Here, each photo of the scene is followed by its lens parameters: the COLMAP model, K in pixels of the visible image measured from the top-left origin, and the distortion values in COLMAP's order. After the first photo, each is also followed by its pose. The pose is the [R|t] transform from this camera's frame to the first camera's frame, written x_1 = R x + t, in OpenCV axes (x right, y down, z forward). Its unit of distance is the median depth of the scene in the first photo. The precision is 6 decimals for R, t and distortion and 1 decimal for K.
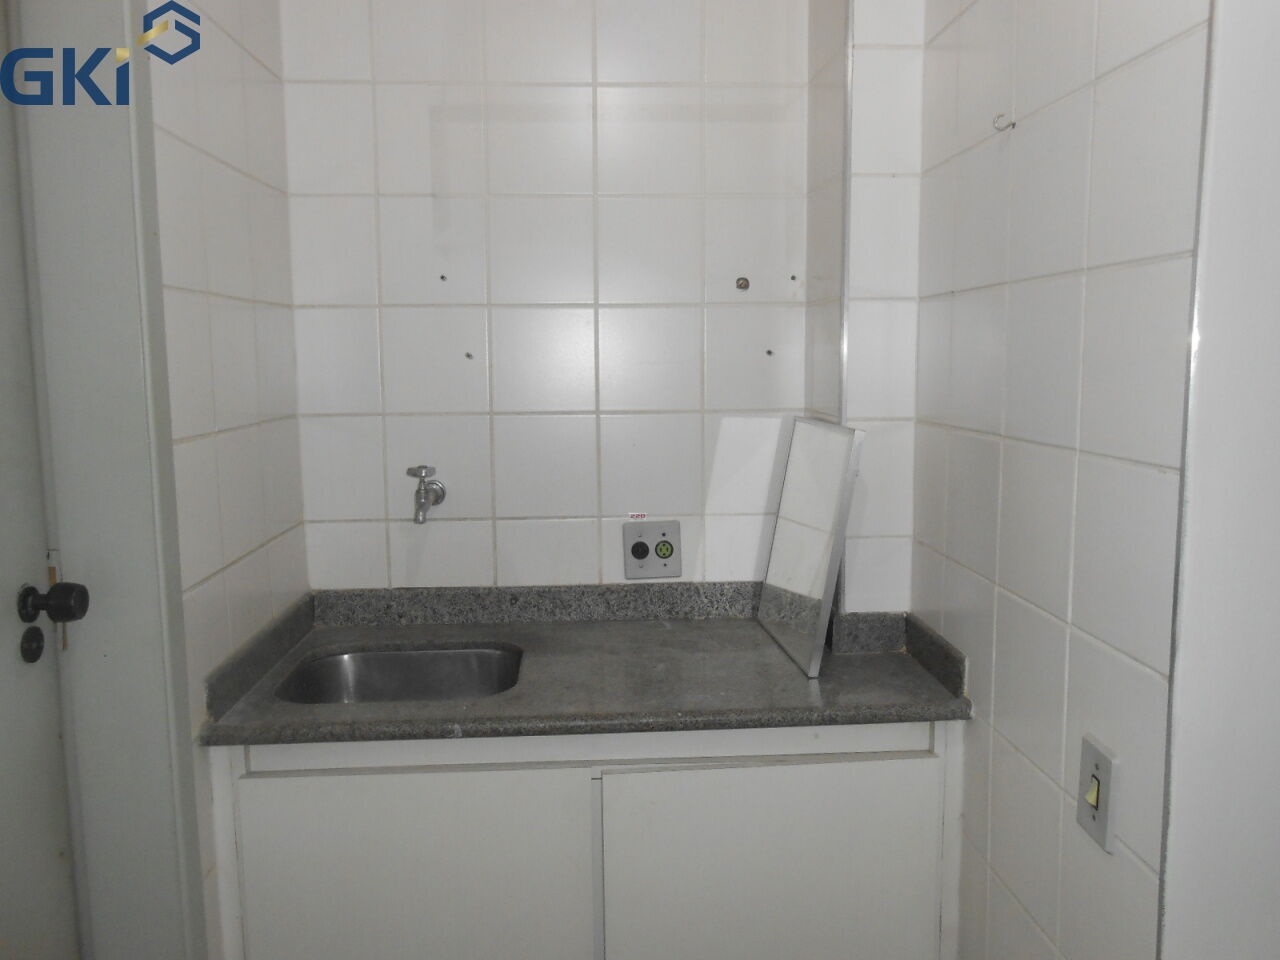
lens RADIAL K [[997.6, 0, 640.0], [0, 997.6, 480.0], [0, 0, 1]] dist [-0.038244, 0.075492]
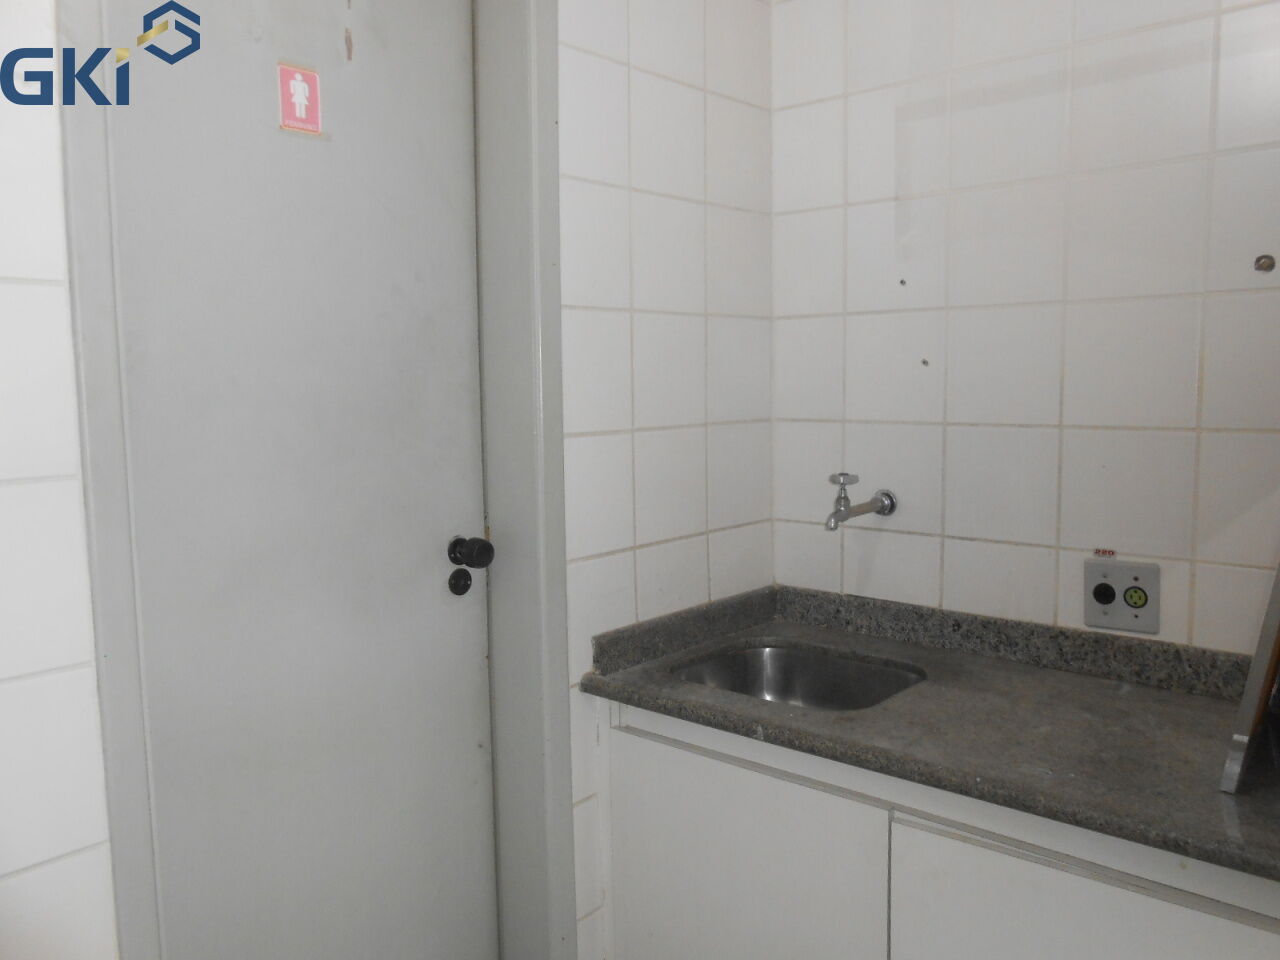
lens RADIAL K [[997.6, 0, 640.0], [0, 997.6, 480.0], [0, 0, 1]] dist [-0.038244, 0.075492]
pose [[0.711422, 0.071539, -0.699114, 0.299283], [-0.079764, 0.996597, 0.020813, -0.010652], [0.698223, 0.040957, 0.714707, 0.131021]]
